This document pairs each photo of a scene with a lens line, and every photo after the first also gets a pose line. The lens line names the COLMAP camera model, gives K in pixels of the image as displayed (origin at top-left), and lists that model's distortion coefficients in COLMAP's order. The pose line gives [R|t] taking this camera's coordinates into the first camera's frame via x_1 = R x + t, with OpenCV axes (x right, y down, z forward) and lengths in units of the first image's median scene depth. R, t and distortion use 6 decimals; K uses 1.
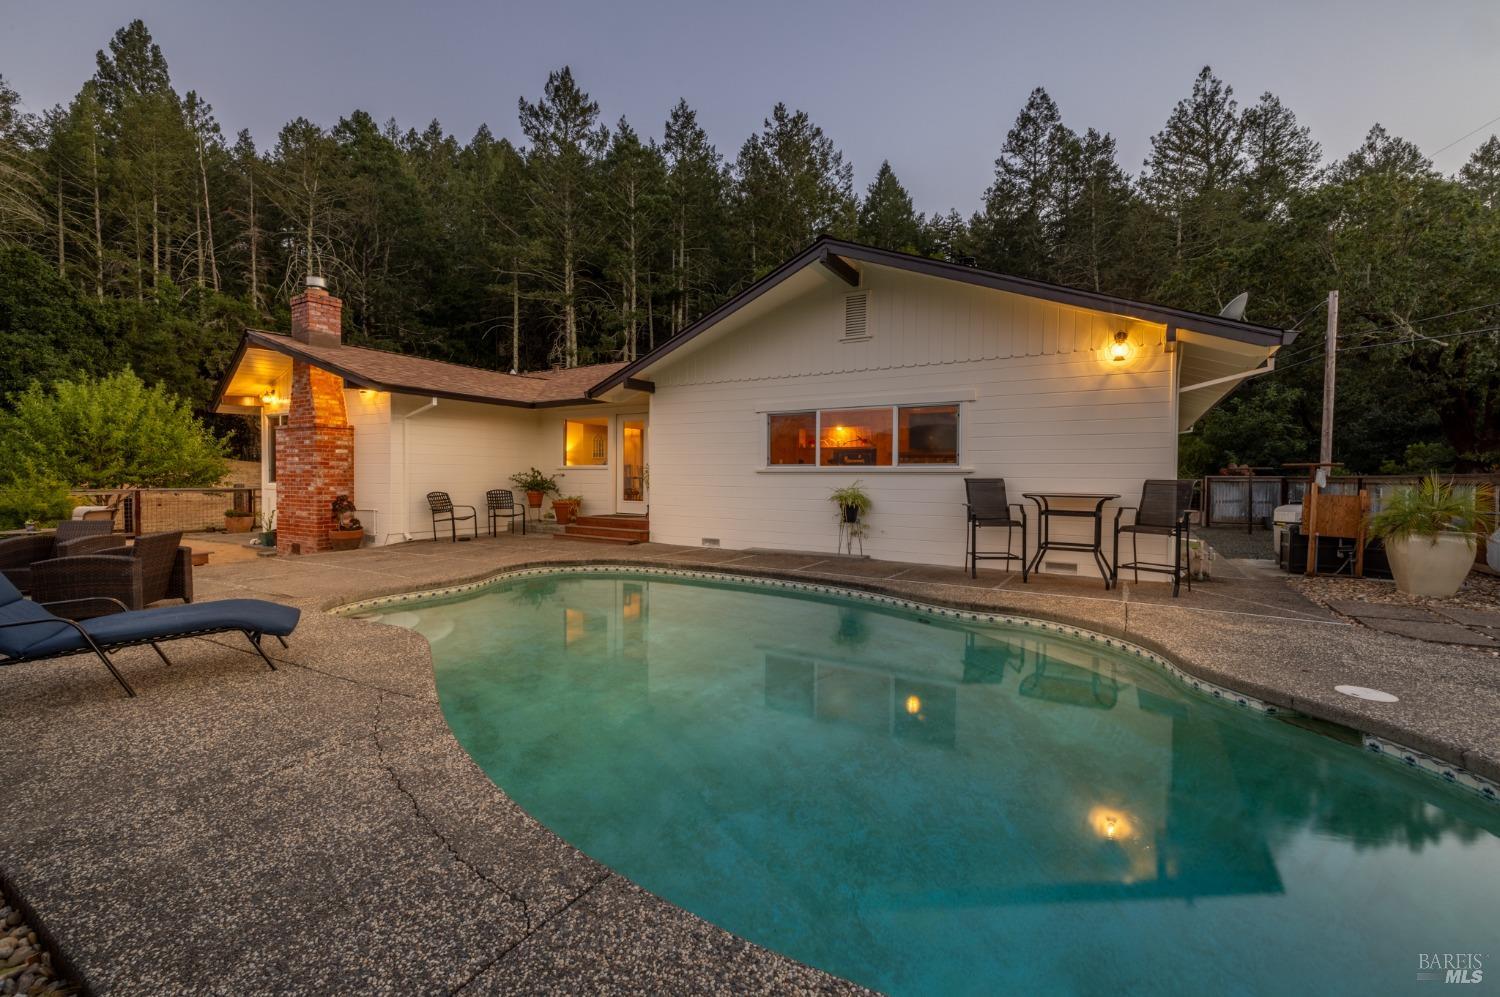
lens RADIAL K [[630.2, 0, 749.3], [0, 630.2, 487.6], [0, 0, 1]] dist [0.001210, -0.000219]
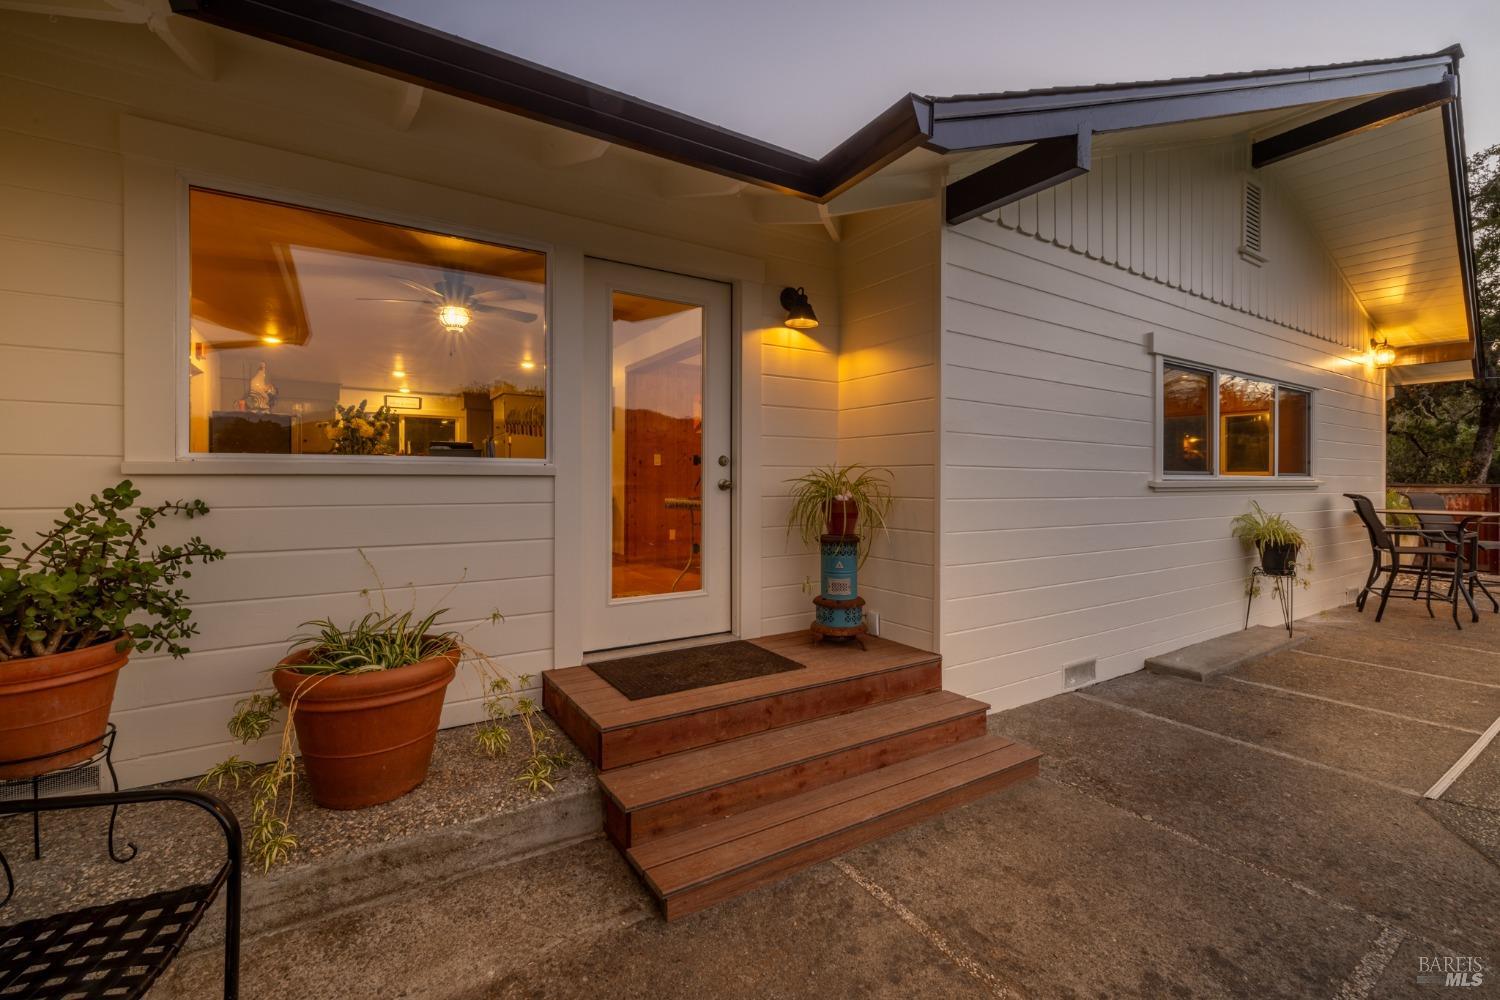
lens RADIAL K [[636.7, 0, 752.0], [0, 636.7, 481.6], [0, 0, 1]] dist [0.001400, 0.000087]
pose [[0.442072, -0.006745, 0.896954, -0.084217], [0.015908, 0.999873, -0.000321, -0.005429], [-0.896838, 0.014410, 0.442124, 0.172653]]
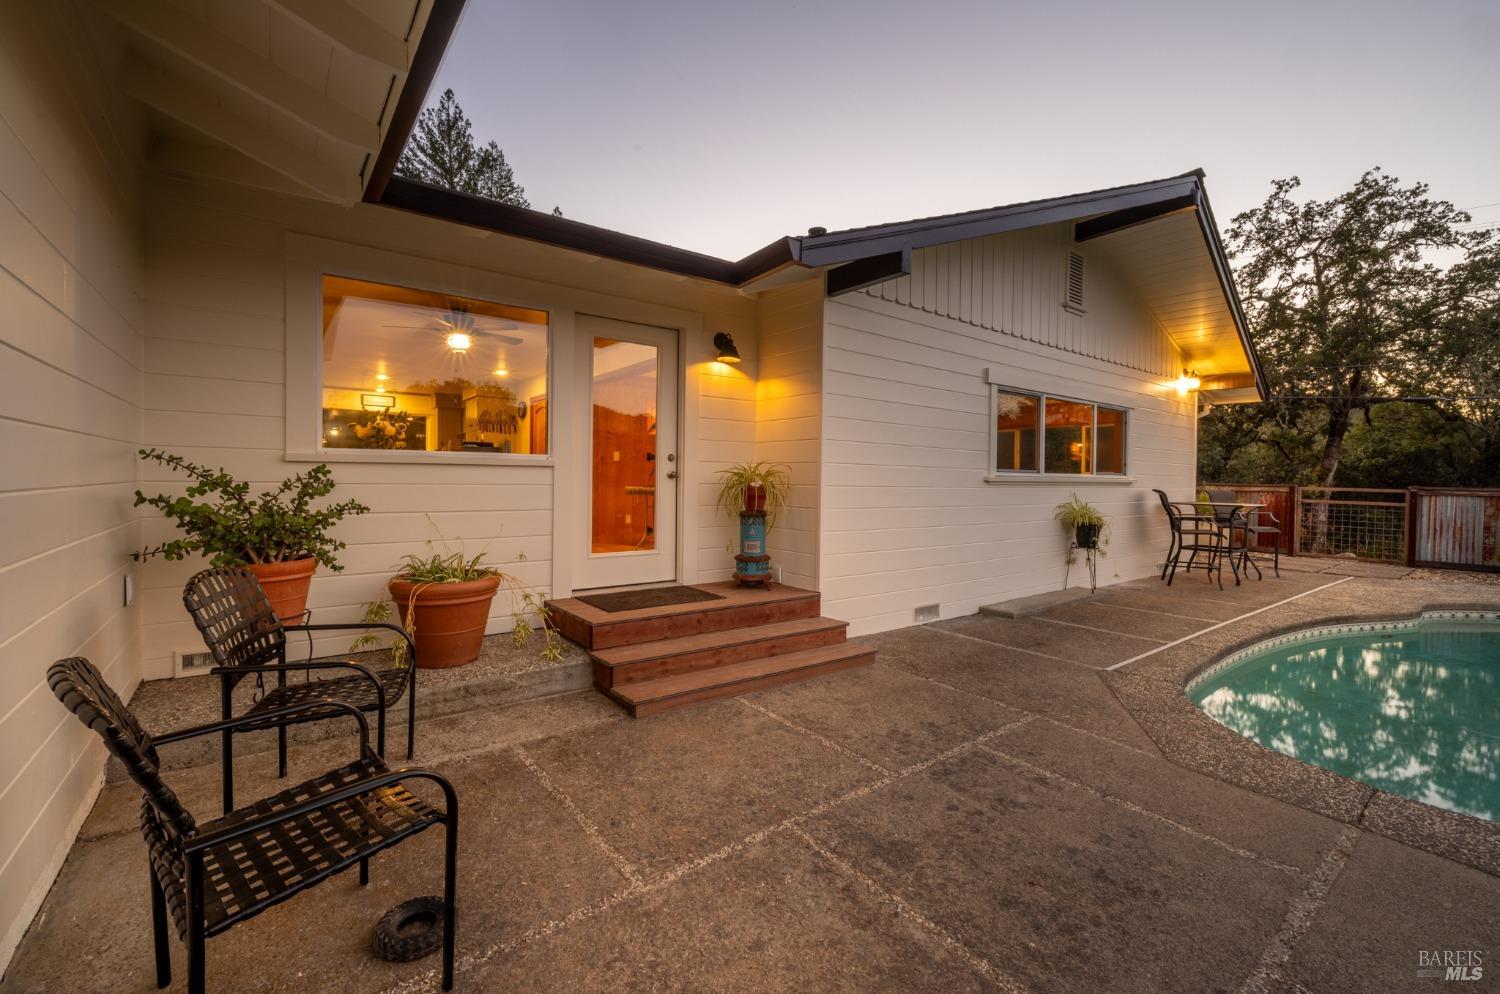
lens RADIAL K [[630.2, 0, 749.3], [0, 630.2, 486.1], [0, 0, 1]] dist [0.001210, -0.000219]
pose [[0.373060, -0.012298, 0.927726, -0.104169], [0.005890, 0.999923, 0.010887, -0.004560], [-0.927789, 0.001402, 0.373104, 0.161435]]
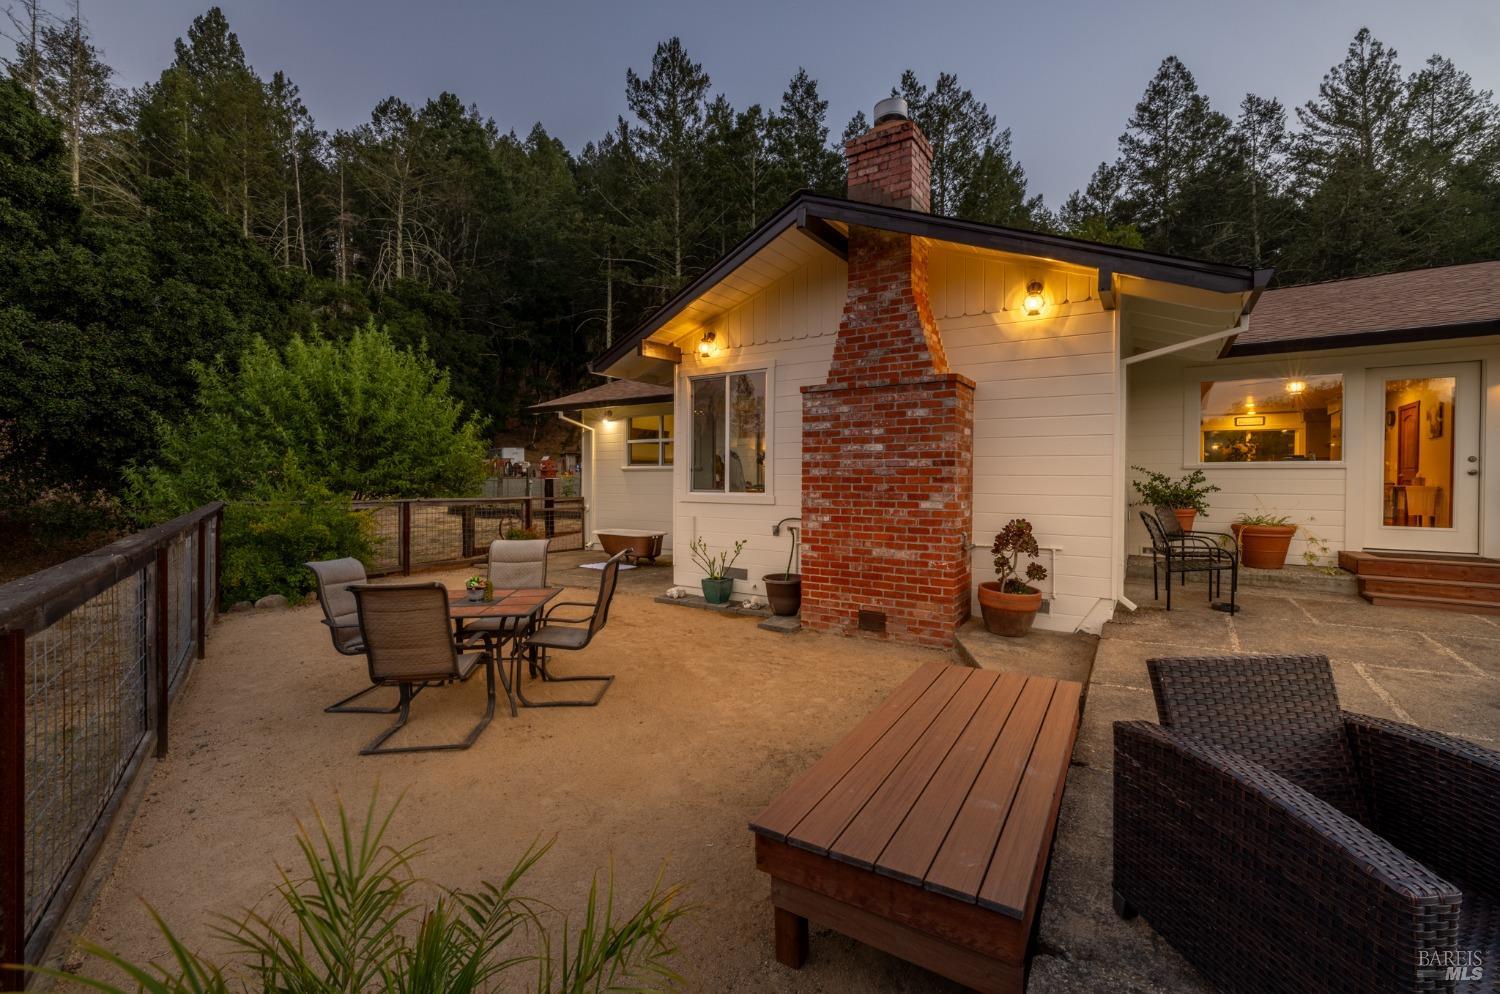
lens RADIAL K [[630.2, 0, 749.3], [0, 630.2, 486.1], [0, 0, 1]] dist [0.001210, -0.000219]
pose [[0.999396, 0.001783, -0.034705, -0.150645], [-0.002121, 0.999950, -0.009732, -0.001531], [0.034686, 0.009800, 0.999350, 0.090480]]
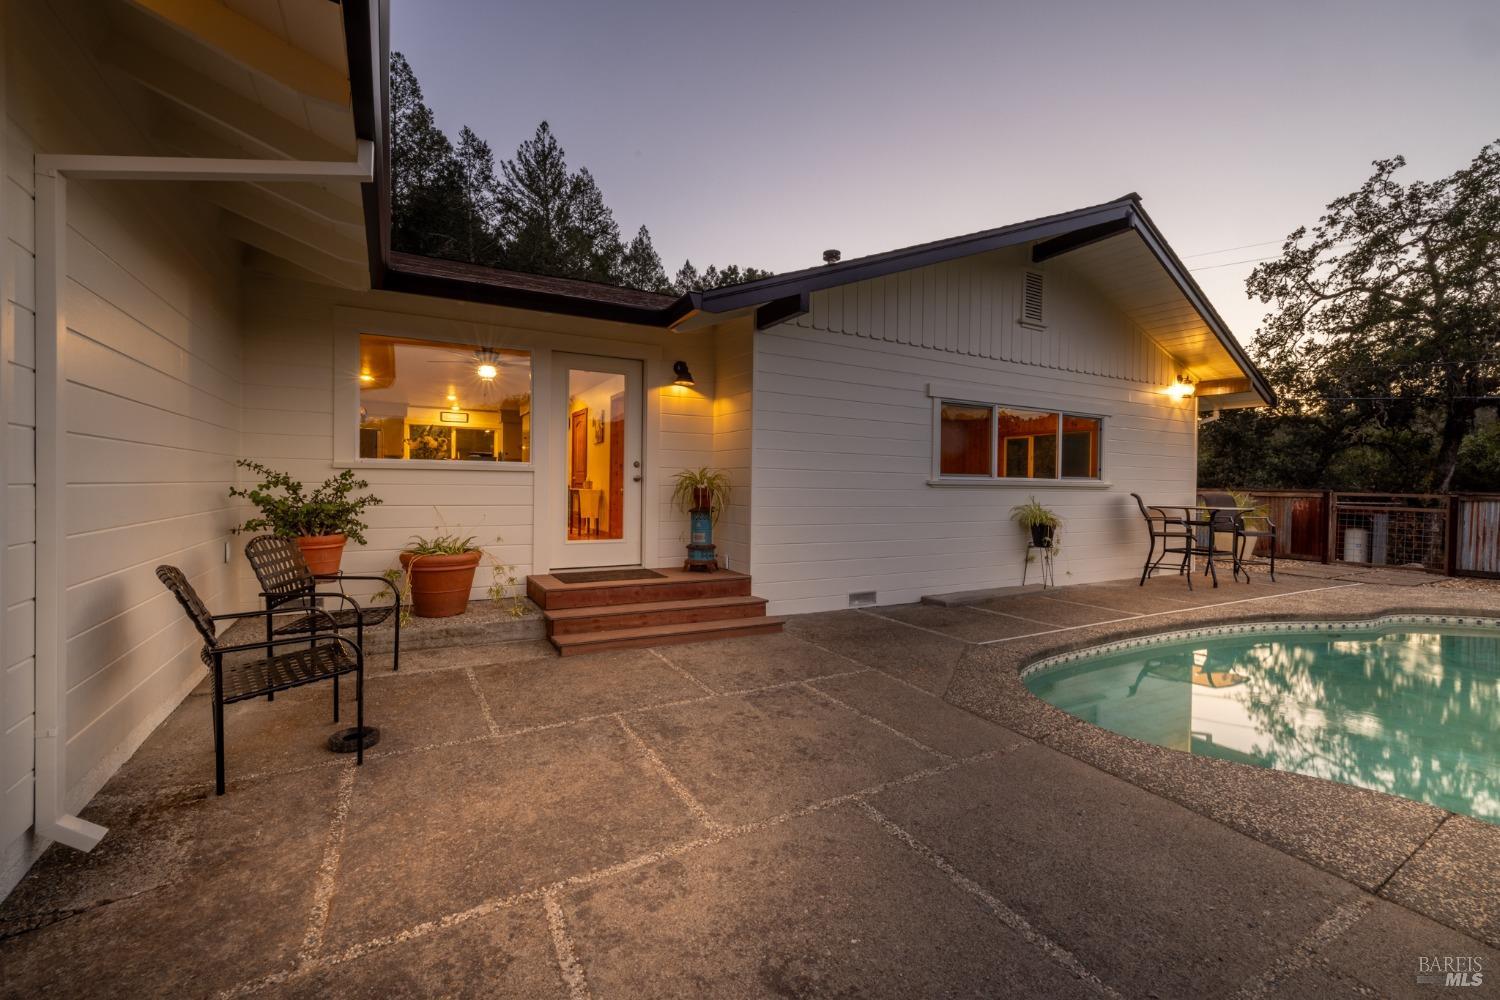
lens RADIAL K [[631.0, 0, 749.1], [0, 631.0, 492.6], [0, 0, 1]] dist [0.001633, -0.000290]
pose [[0.497457, -0.009836, 0.867433, -0.110370], [0.005404, 0.999951, 0.008240, -0.003672], [-0.867472, 0.000588, 0.497486, 0.135910]]
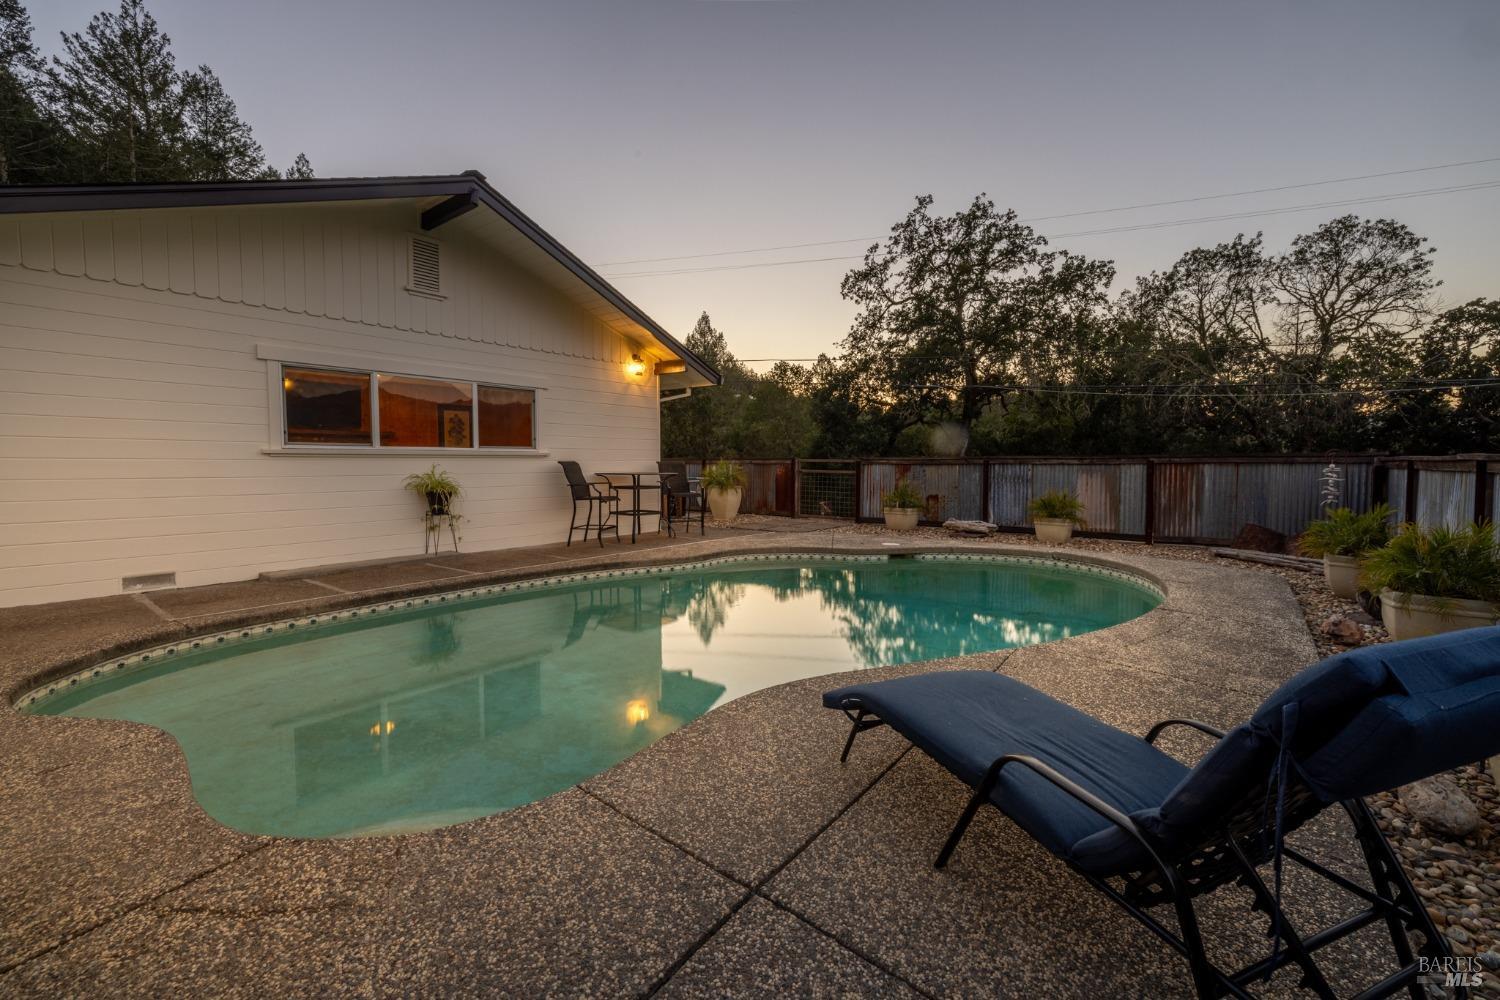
lens RADIAL K [[631.0, 0, 749.1], [0, 631.0, 492.6], [0, 0, 1]] dist [0.001633, -0.000290]
pose [[0.123099, -0.052021, 0.991030, -0.091673], [0.020923, 0.998539, 0.049816, -0.001101], [-0.992174, 0.014603, 0.124007, 0.071658]]
